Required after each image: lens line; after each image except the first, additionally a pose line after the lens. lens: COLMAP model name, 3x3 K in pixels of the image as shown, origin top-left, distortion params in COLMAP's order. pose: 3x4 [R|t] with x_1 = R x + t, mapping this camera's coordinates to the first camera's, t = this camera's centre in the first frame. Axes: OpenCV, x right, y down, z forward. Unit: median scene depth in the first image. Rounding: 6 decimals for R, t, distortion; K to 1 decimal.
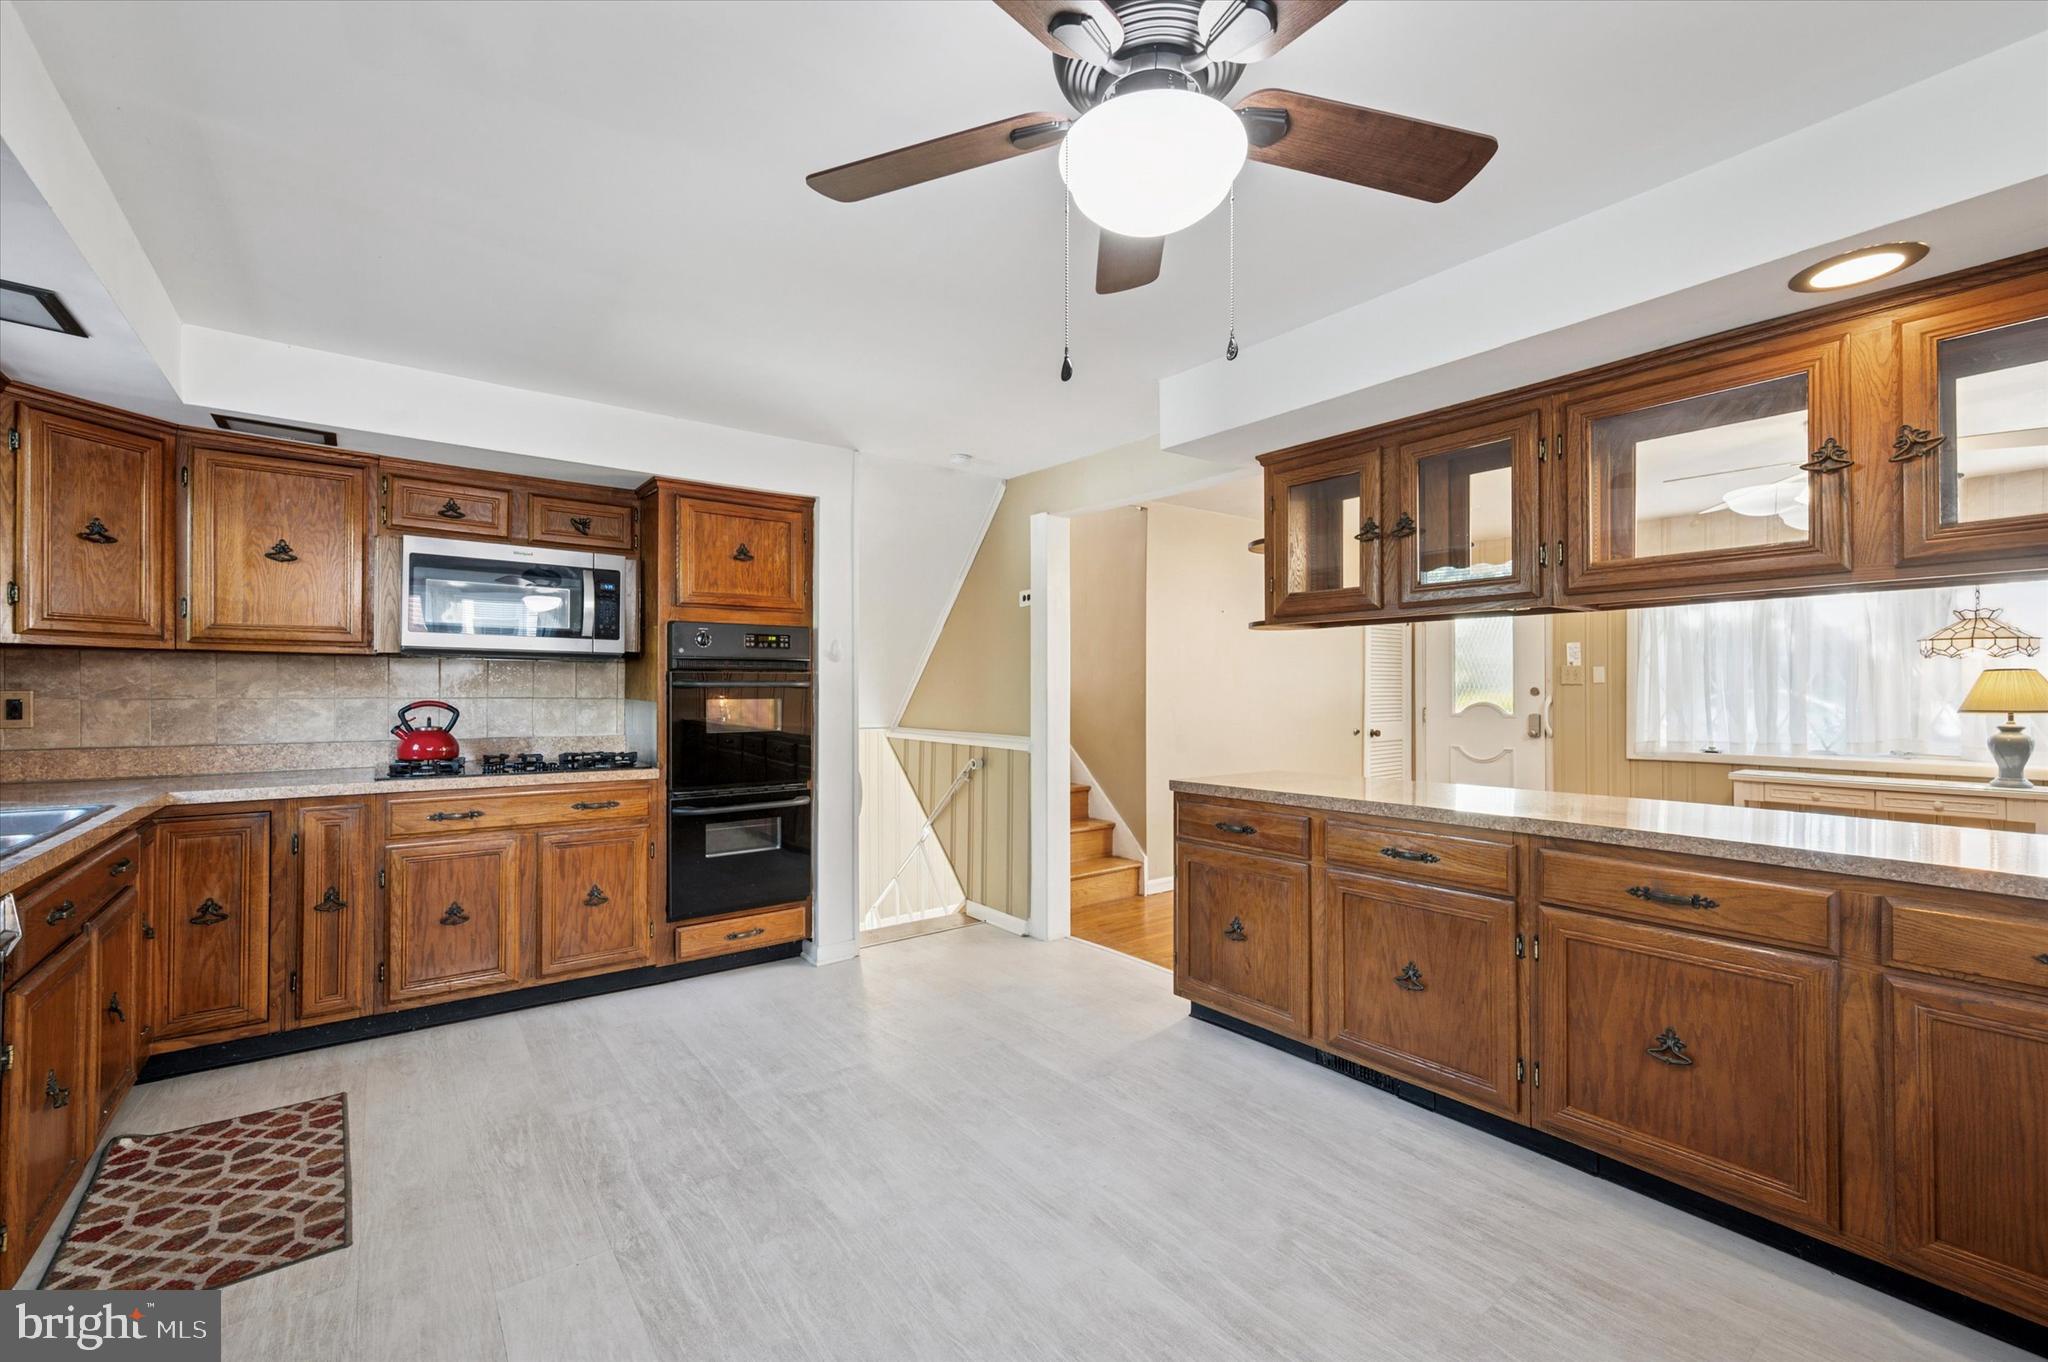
lens RADIAL K [[827.9, 0, 1017.8], [0, 827.9, 683.3], [0, 0, 1]] dist [-0.012280, 0.001134]
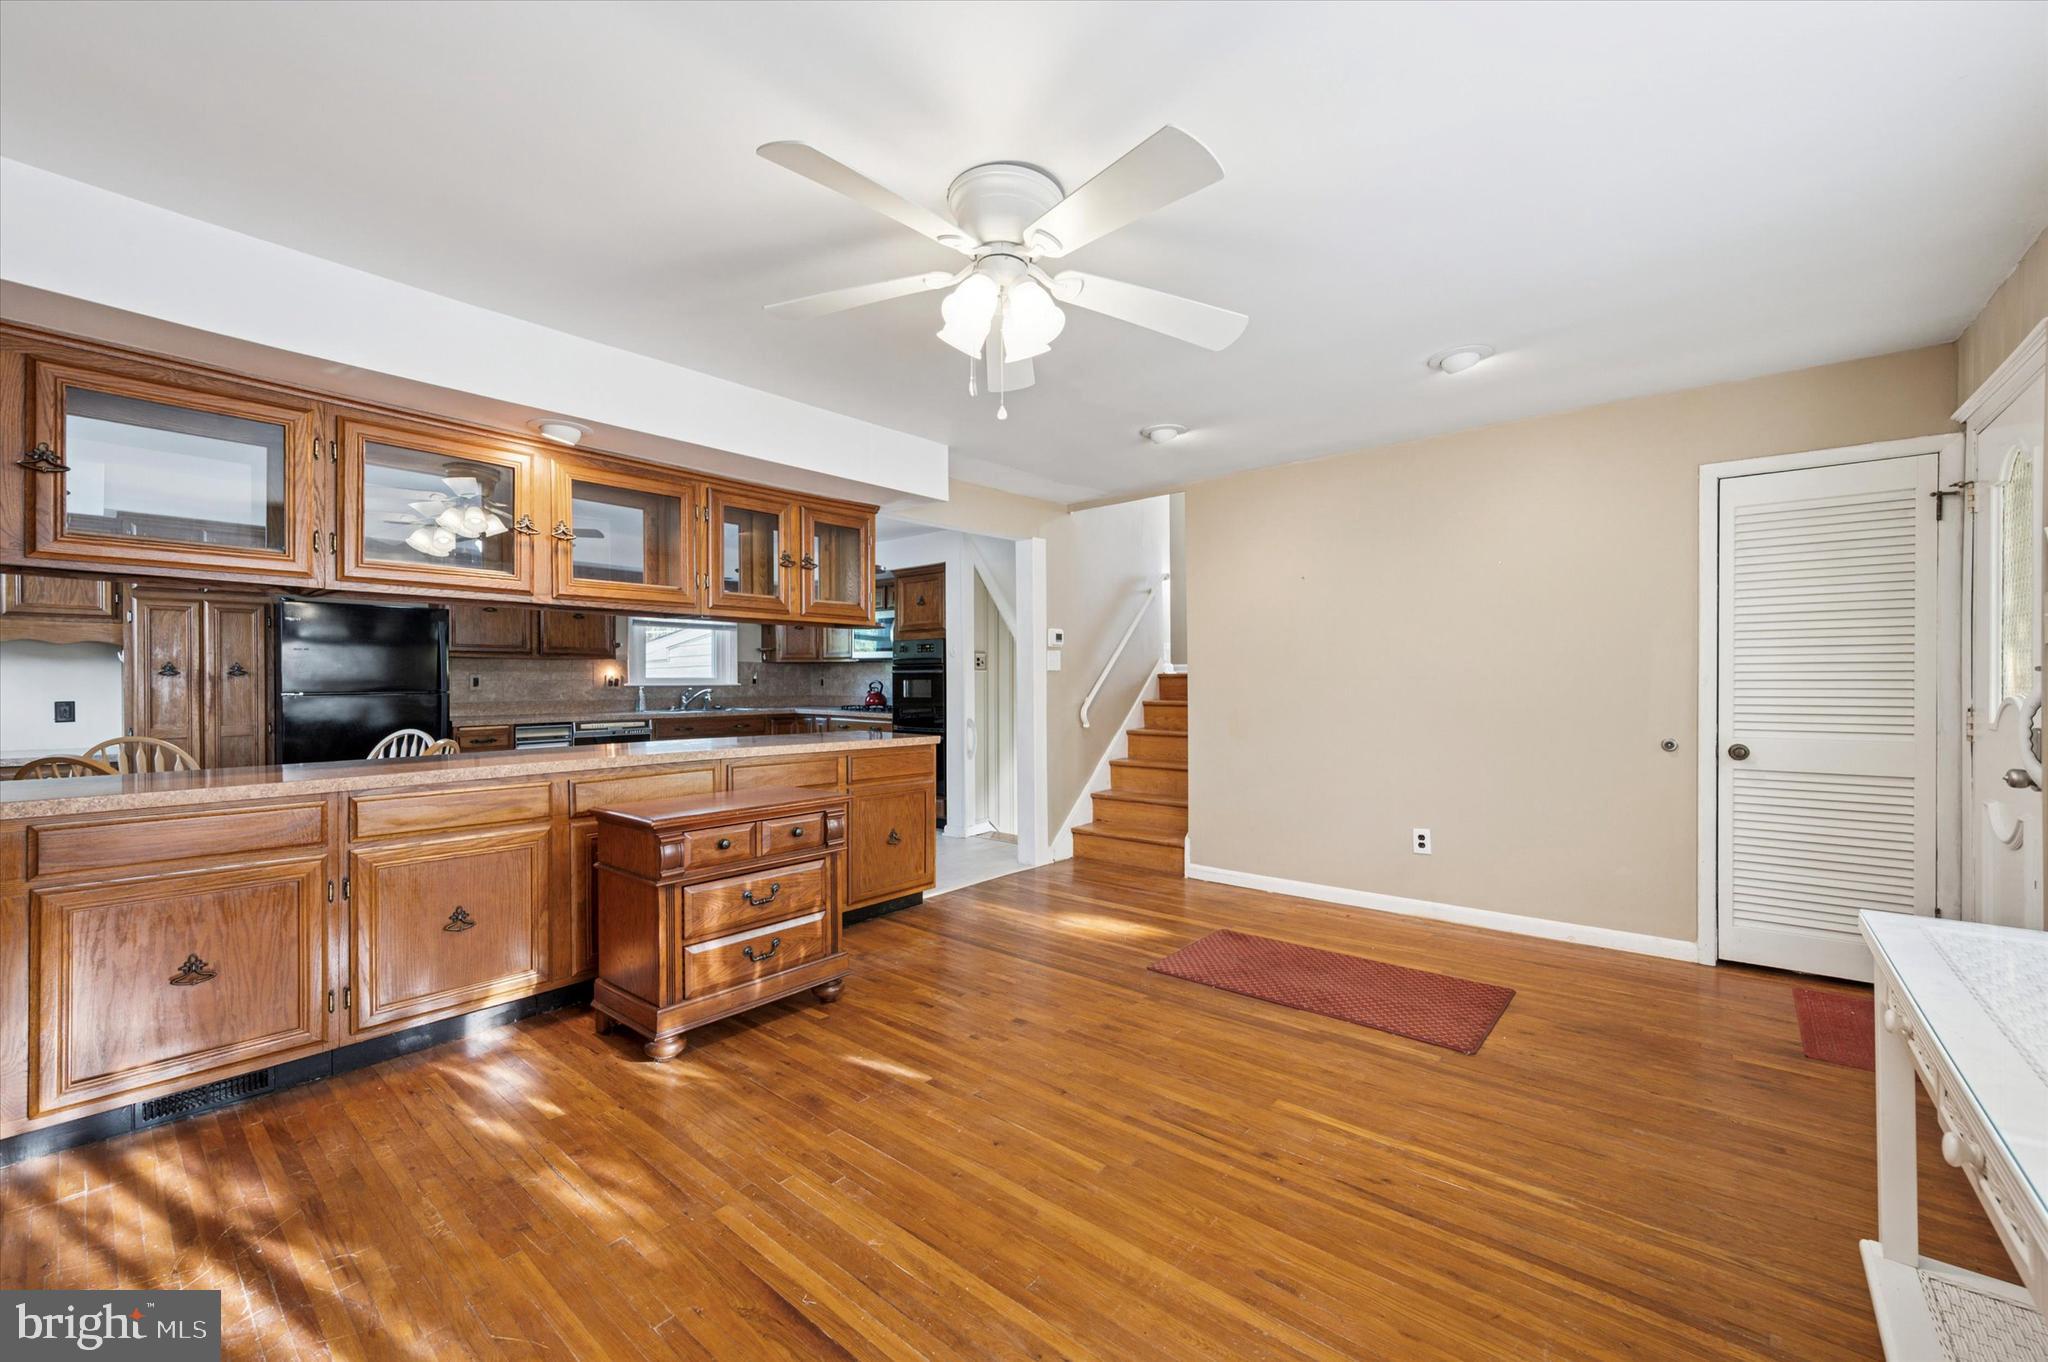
lens RADIAL K [[827.9, 0, 1027.5], [0, 827.9, 674.7], [0, 0, 1]] dist [-0.012280, 0.001134]
pose [[0.228046, -0.007642, -0.973620, 2.452457], [0.007969, 0.999950, -0.005982, 0.033596], [0.973618, -0.006395, 0.228095, 1.284566]]
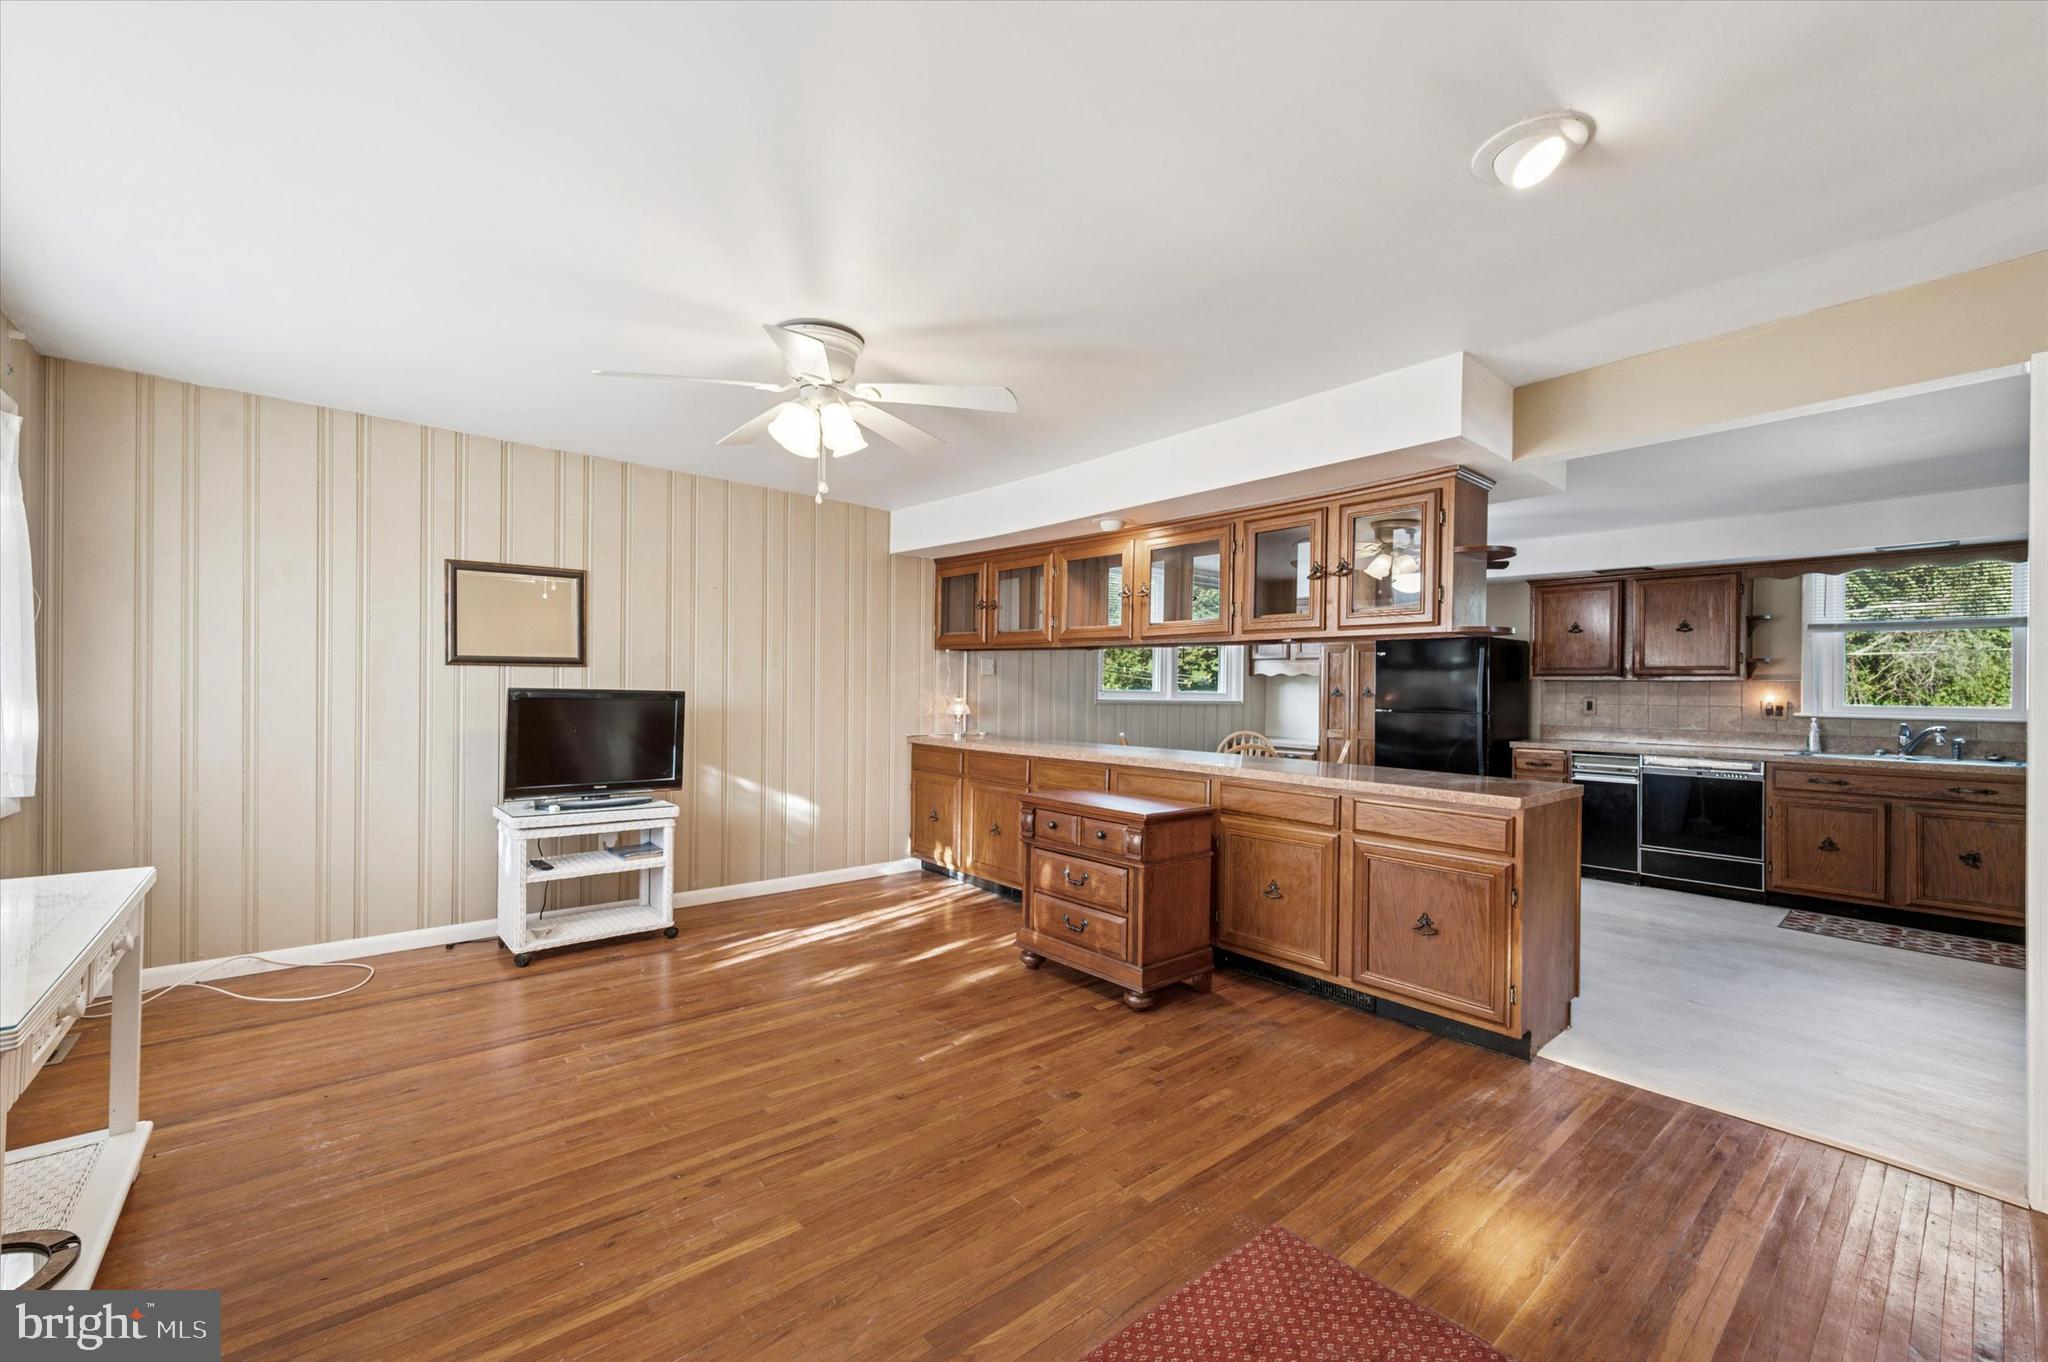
lens RADIAL K [[827.9, 0, 1011.1], [0, 827.9, 688.2], [0, 0, 1]] dist [-0.012280, 0.001134]
pose [[-0.998454, -0.018649, -0.052366, 1.327891], [-0.018242, 0.999800, -0.008238, 0.026276], [0.052509, -0.007270, -0.998594, 2.697923]]
